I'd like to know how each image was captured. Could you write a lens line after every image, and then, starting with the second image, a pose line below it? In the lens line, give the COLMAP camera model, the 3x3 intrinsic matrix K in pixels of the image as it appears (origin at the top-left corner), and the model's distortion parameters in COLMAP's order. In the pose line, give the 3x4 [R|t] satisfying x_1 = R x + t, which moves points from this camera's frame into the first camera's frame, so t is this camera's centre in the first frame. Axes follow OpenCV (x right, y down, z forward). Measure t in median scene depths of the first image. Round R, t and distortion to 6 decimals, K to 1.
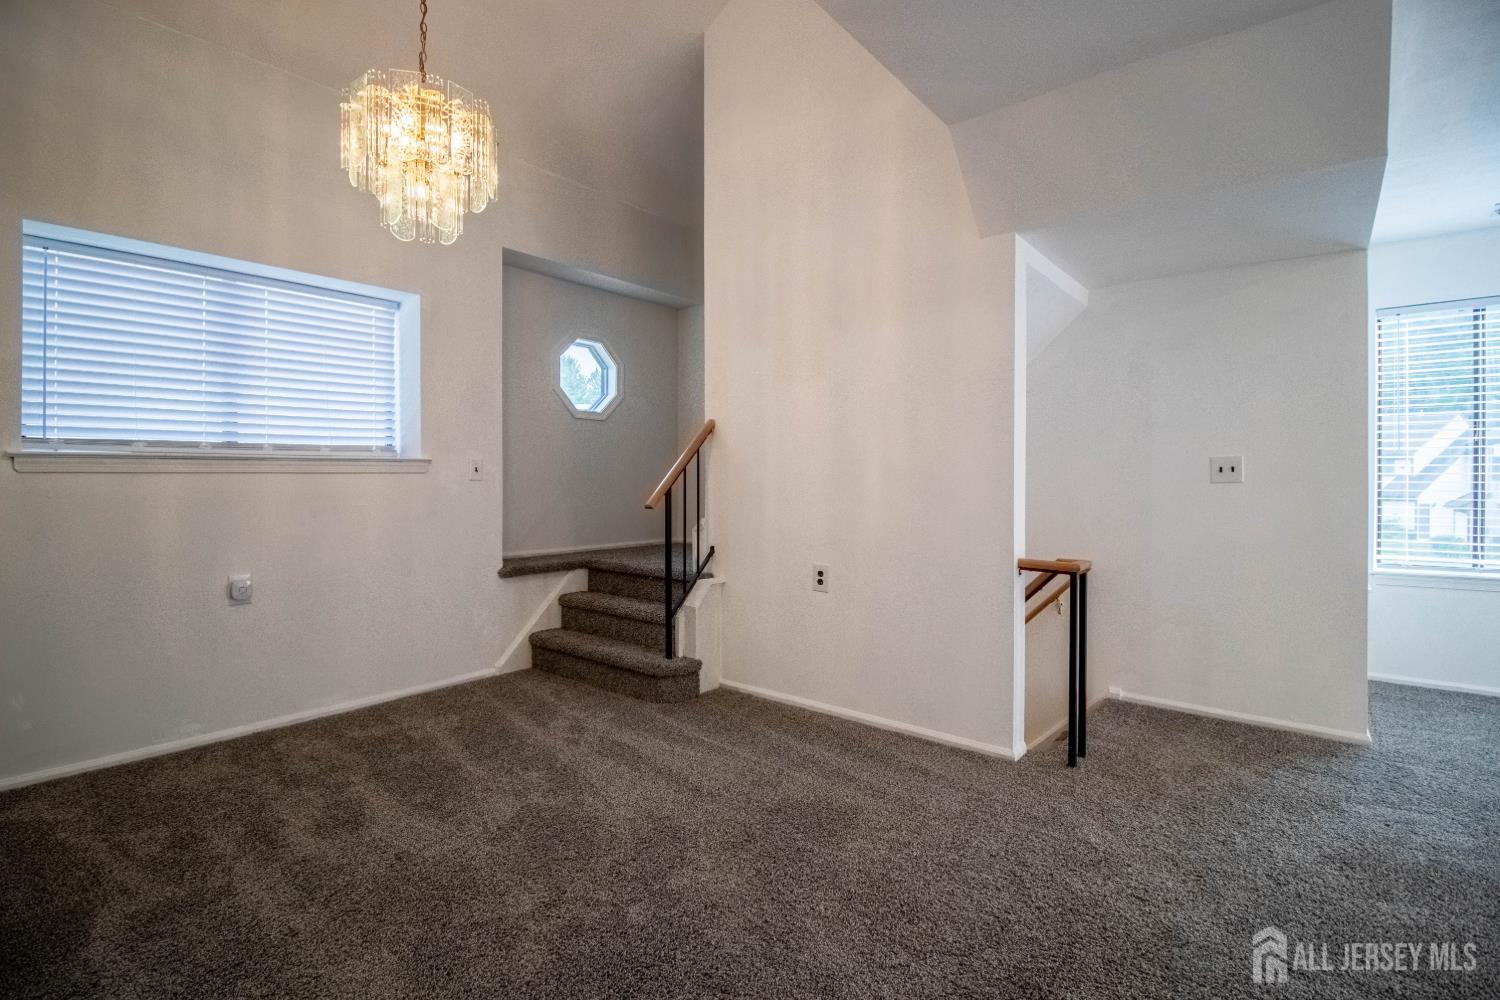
lens RADIAL K [[724.0, 0, 741.0], [0, 724.0, 494.1], [0, 0, 1]] dist [-0.004411, -0.010569]
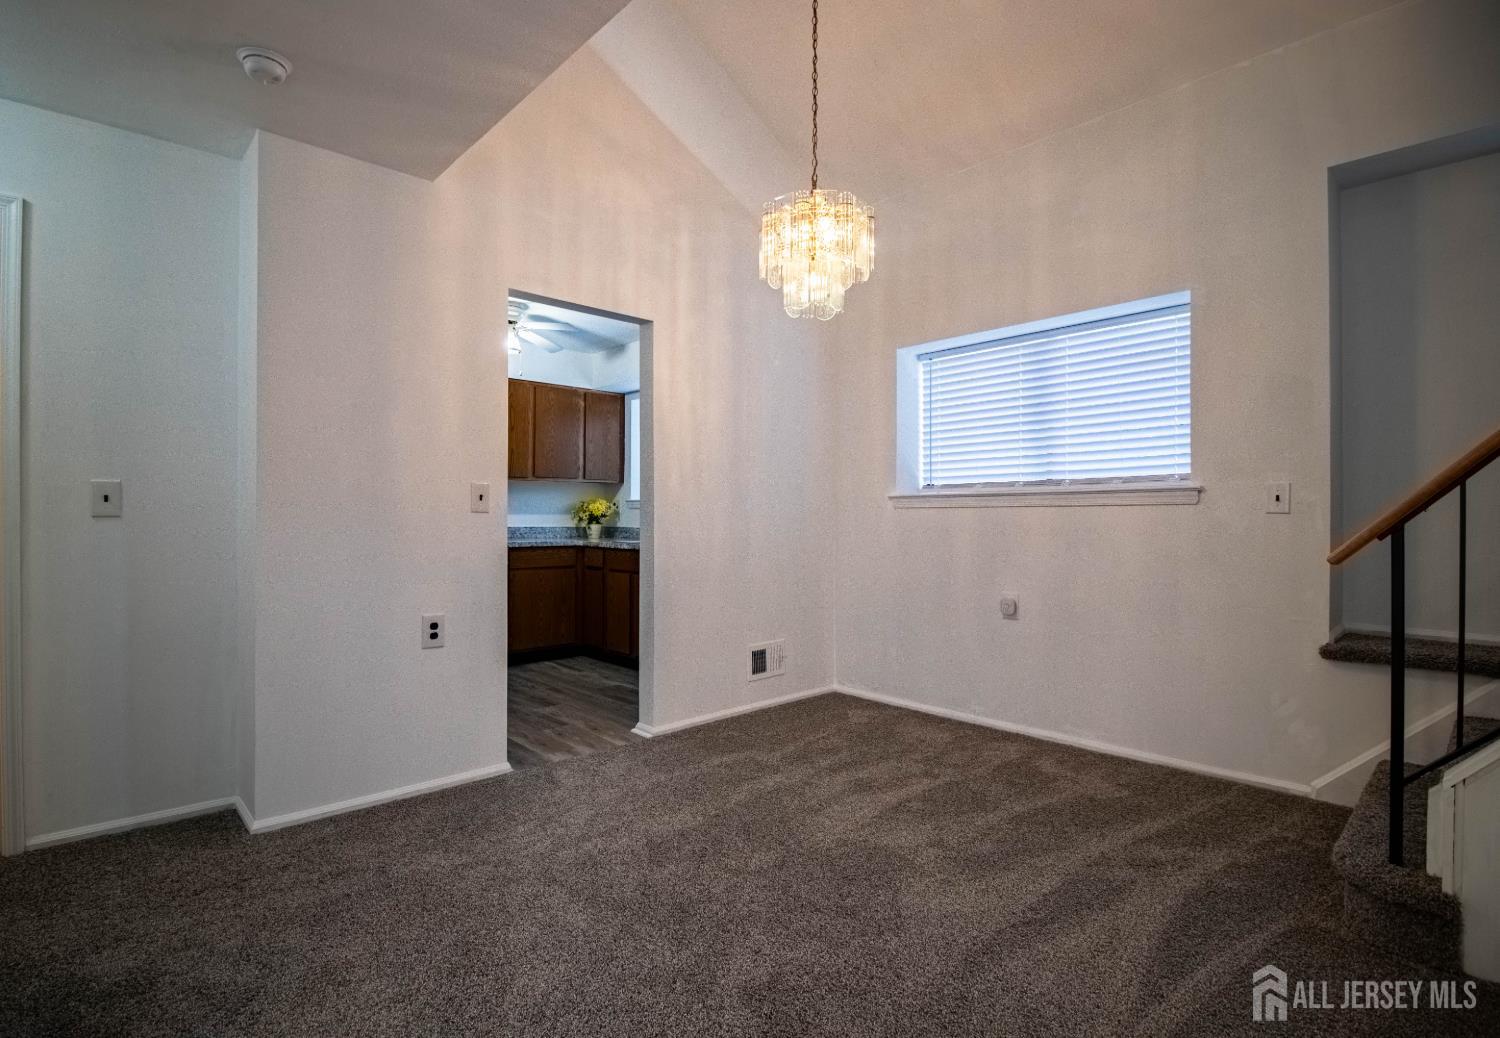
lens RADIAL K [[794.6, 0, 750.9], [0, 794.6, 514.4], [0, 0, 1]] dist [0.002013, -0.000564]
pose [[-0.175068, 0.002692, -0.984553, 0.608708], [-0.018448, 0.999812, 0.006014, -0.015161], [0.984383, 0.019216, -0.174986, 0.746647]]
